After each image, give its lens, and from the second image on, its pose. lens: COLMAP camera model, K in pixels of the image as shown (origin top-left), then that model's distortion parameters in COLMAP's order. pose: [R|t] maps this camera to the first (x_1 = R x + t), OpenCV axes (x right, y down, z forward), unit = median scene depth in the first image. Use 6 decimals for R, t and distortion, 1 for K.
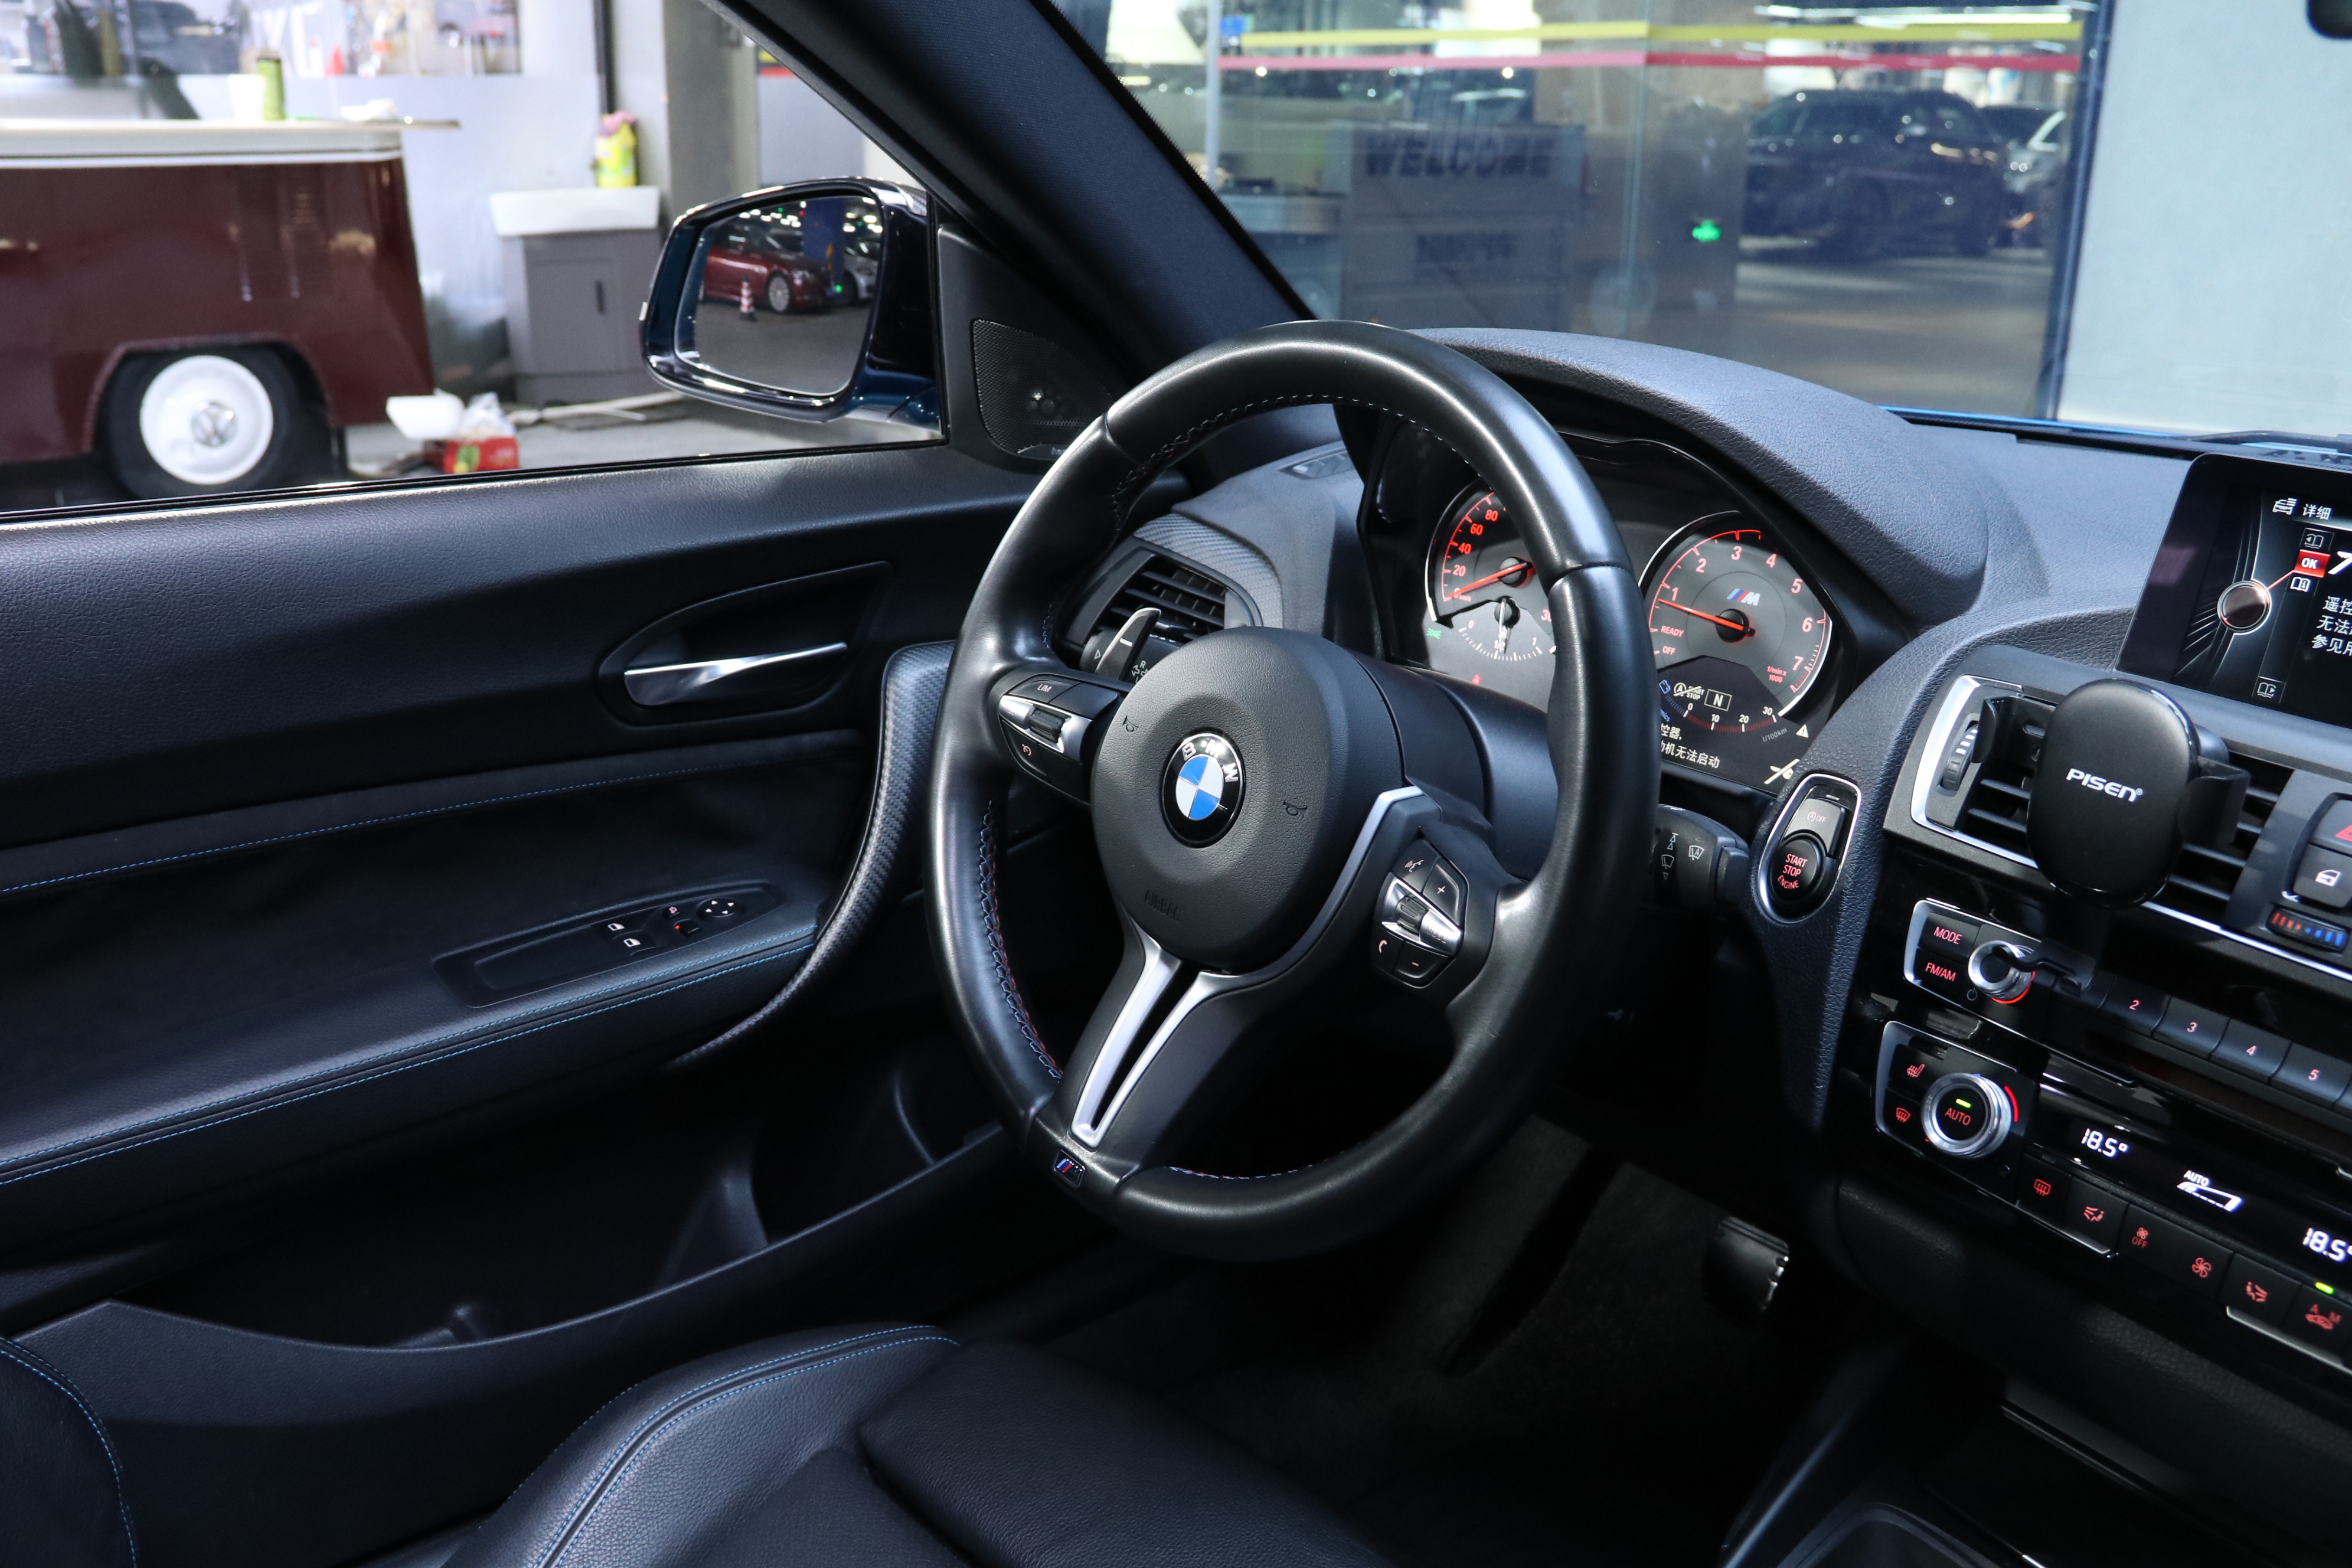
lens RADIAL K [[1938.6, 0, 1146.7], [0, 1938.6, 772.4], [0, 0, 1]] dist [-0.186157, 0.130590]
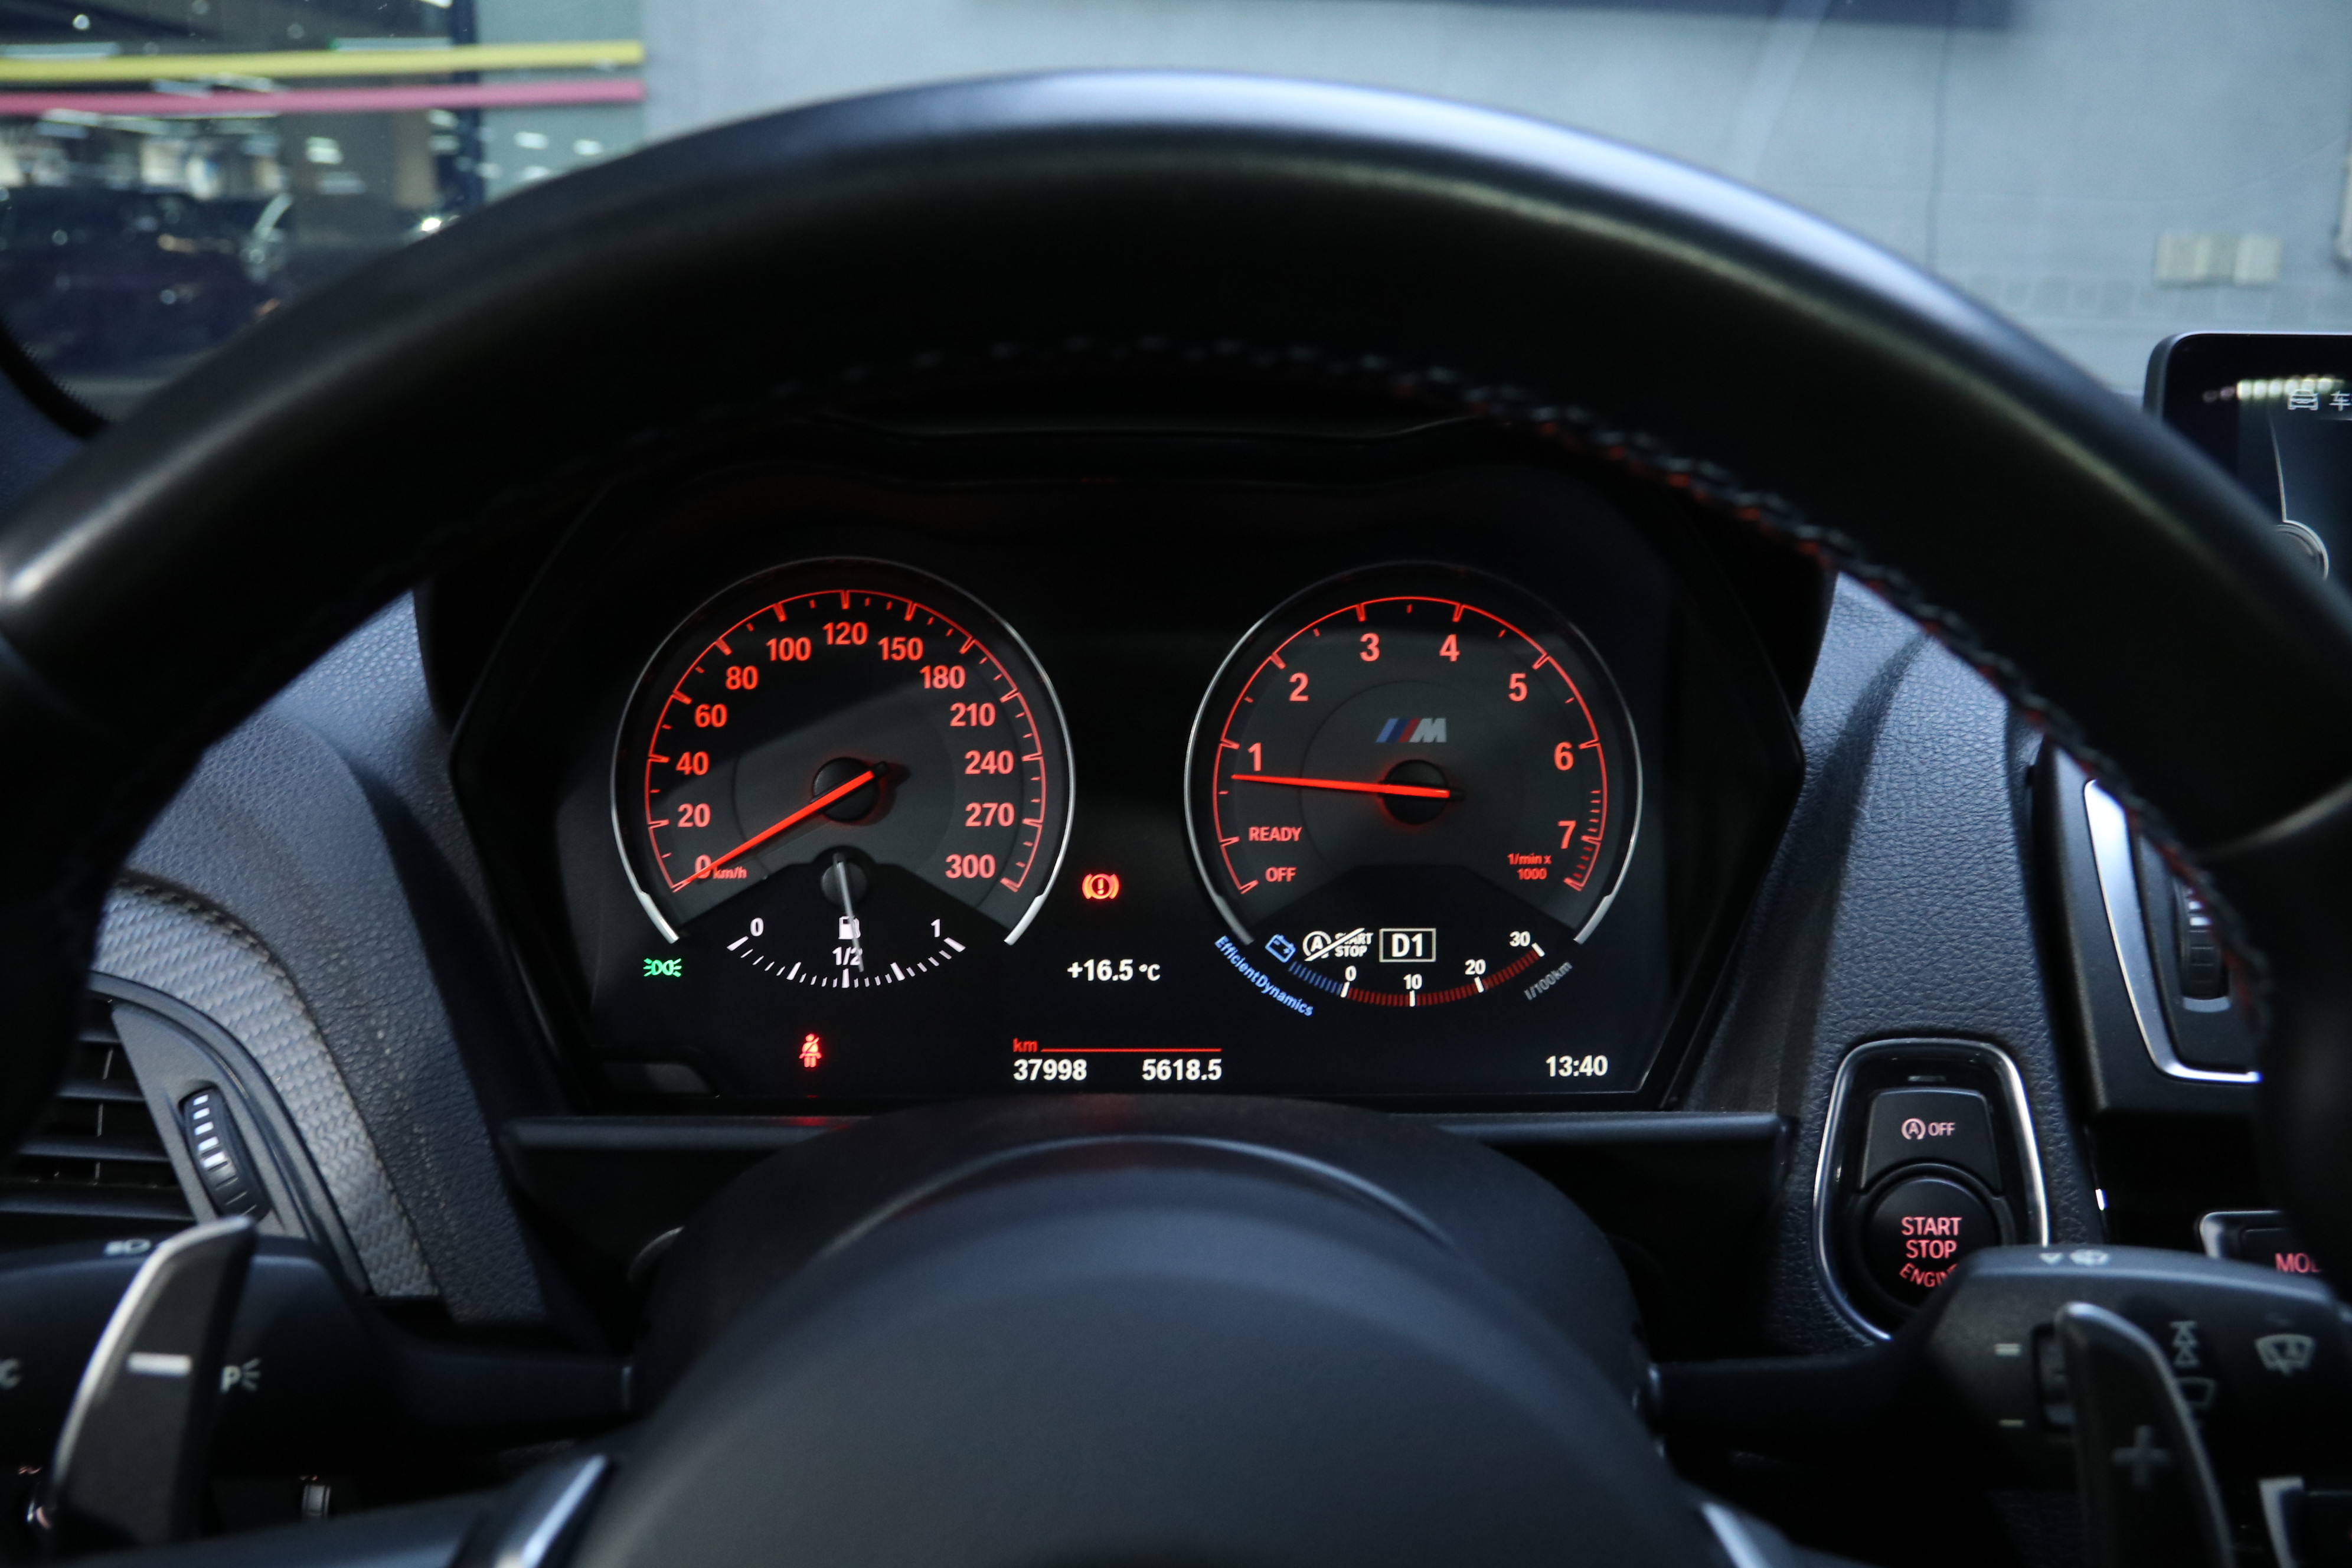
lens RADIAL K [[1924.4, 0, 1173.9], [0, 1924.4, 754.6], [0, 0, 1]] dist [-0.183078, 0.133073]
pose [[0.634614, -0.212210, 0.743123, -0.099214], [0.252541, 0.965717, 0.060110, -0.132436], [-0.730403, 0.149523, 0.666449, 0.714112]]
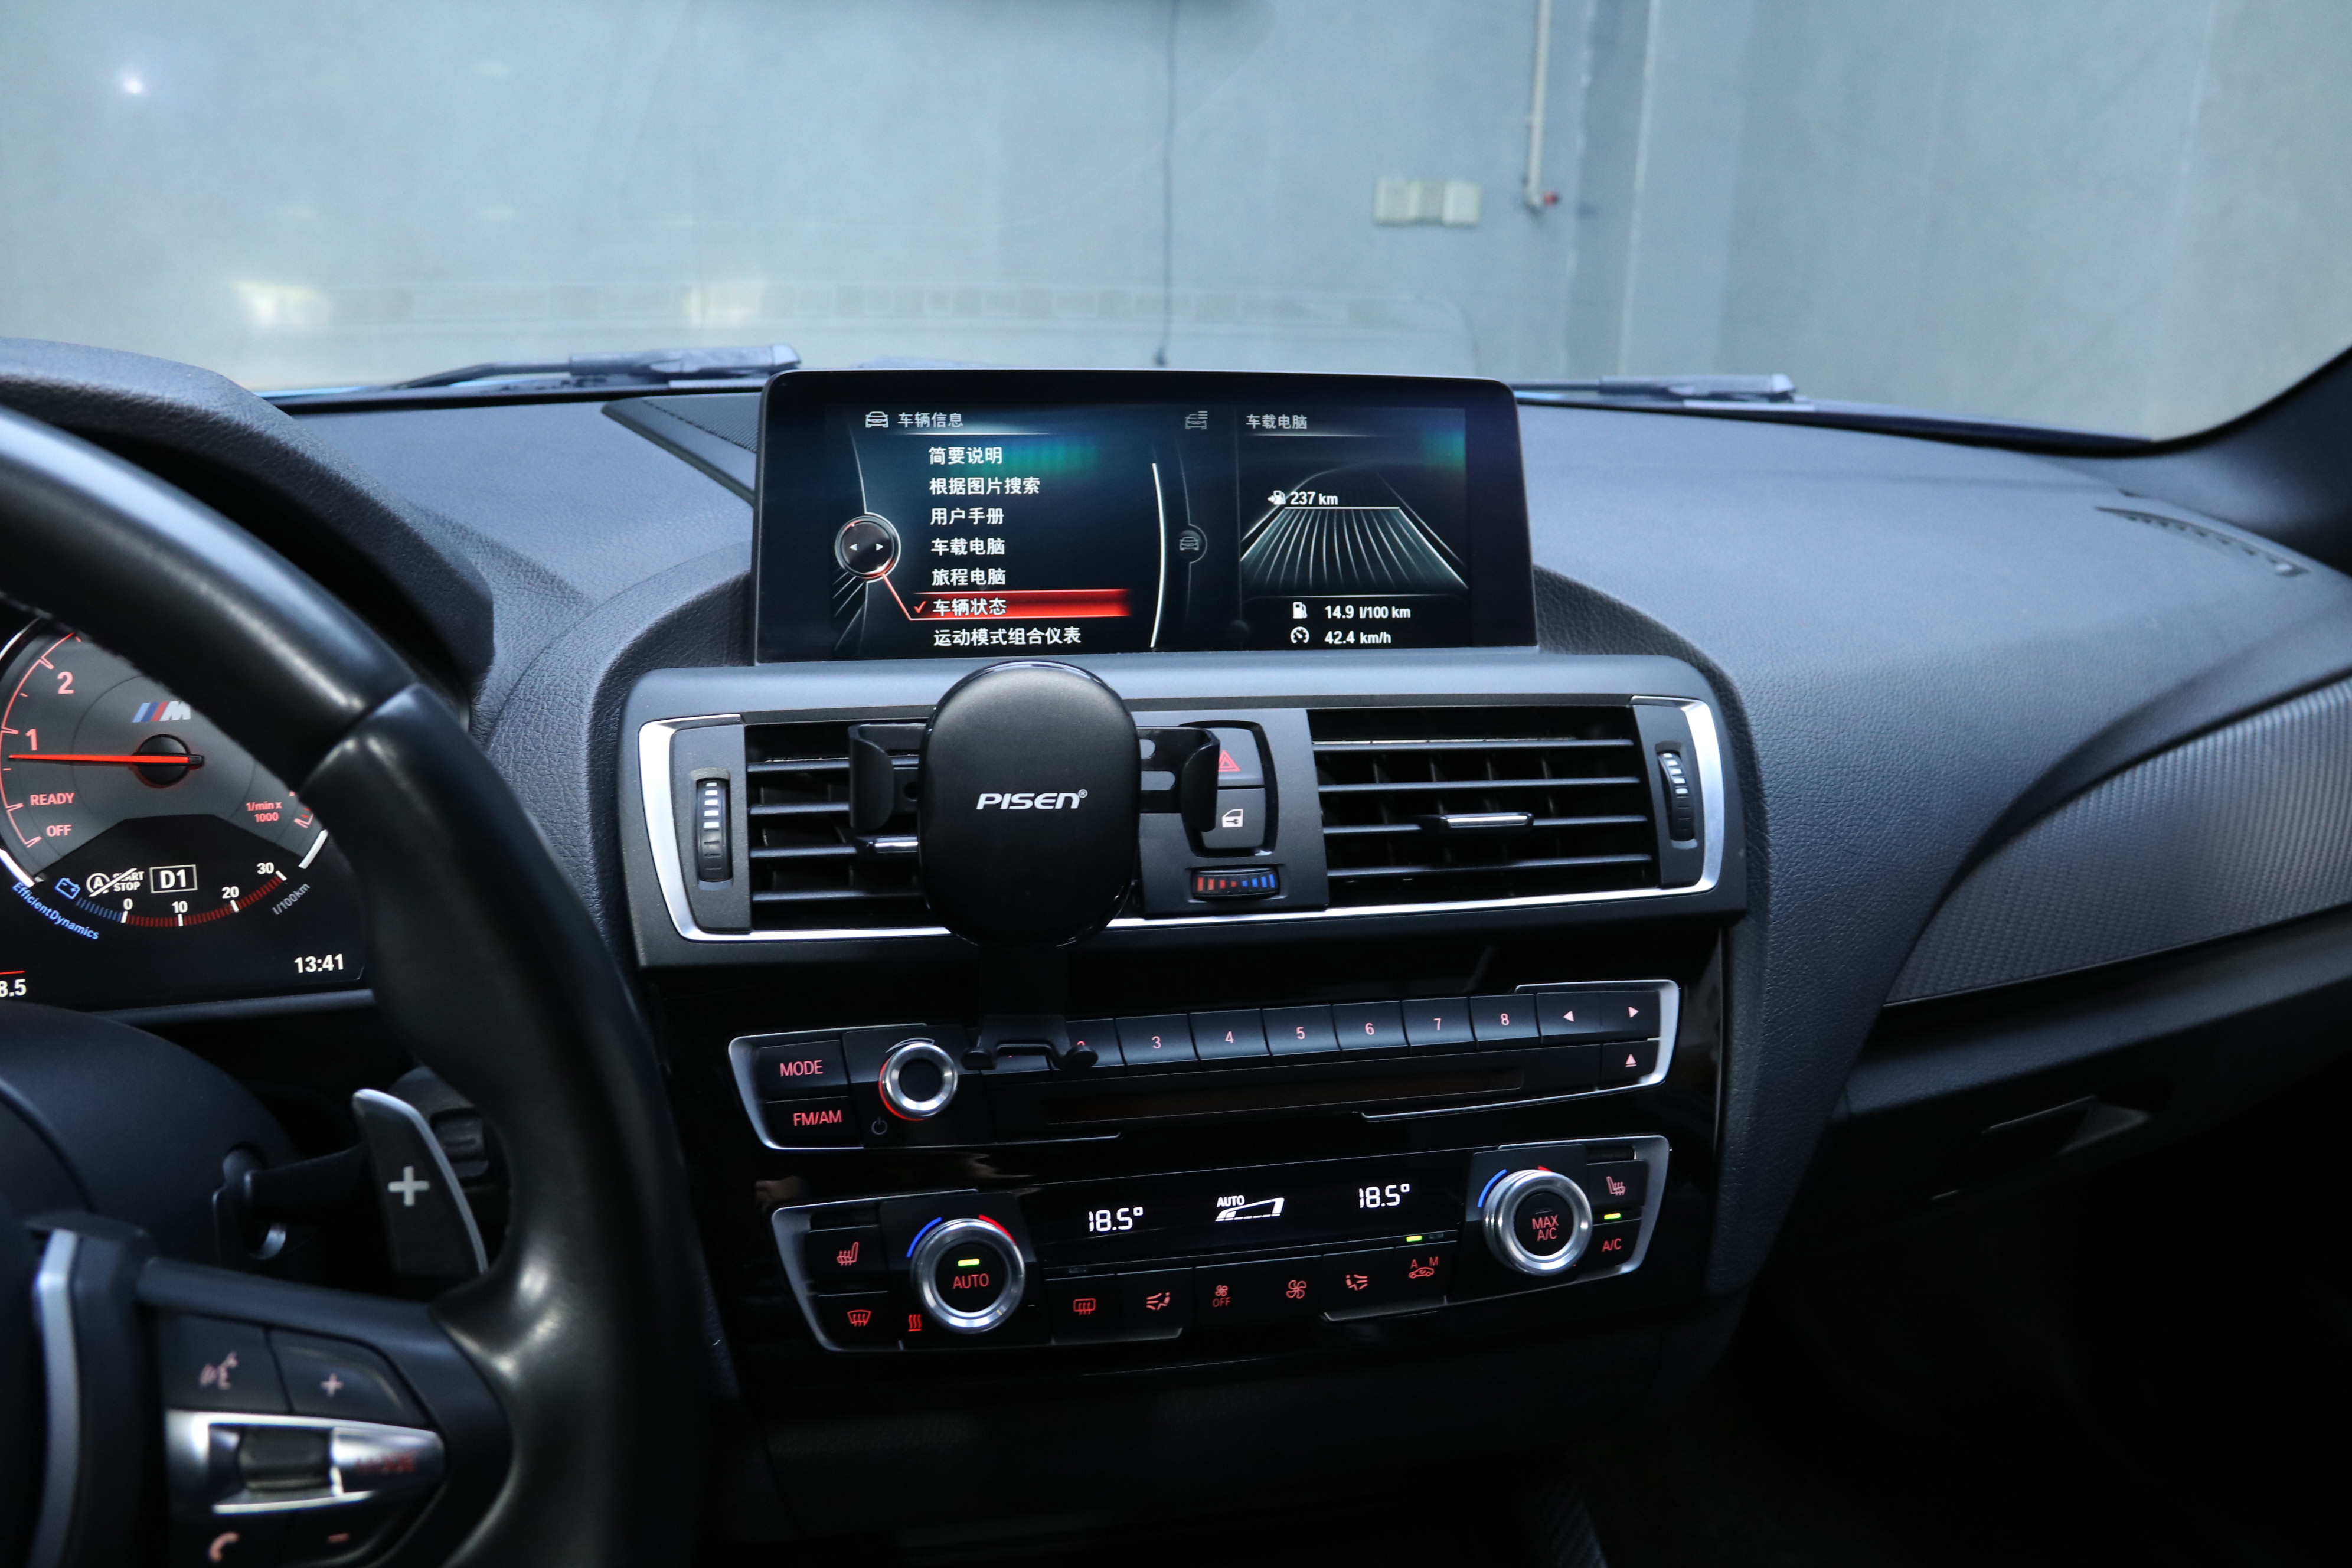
lens RADIAL K [[1938.6, 0, 1146.7], [0, 1938.6, 772.4], [0, 0, 1]] dist [-0.186157, 0.130590]
pose [[0.360312, -0.278216, 0.890377, -0.125809], [0.267659, 0.945187, 0.187028, -0.101502], [-0.893607, 0.170929, 0.415030, 0.453484]]
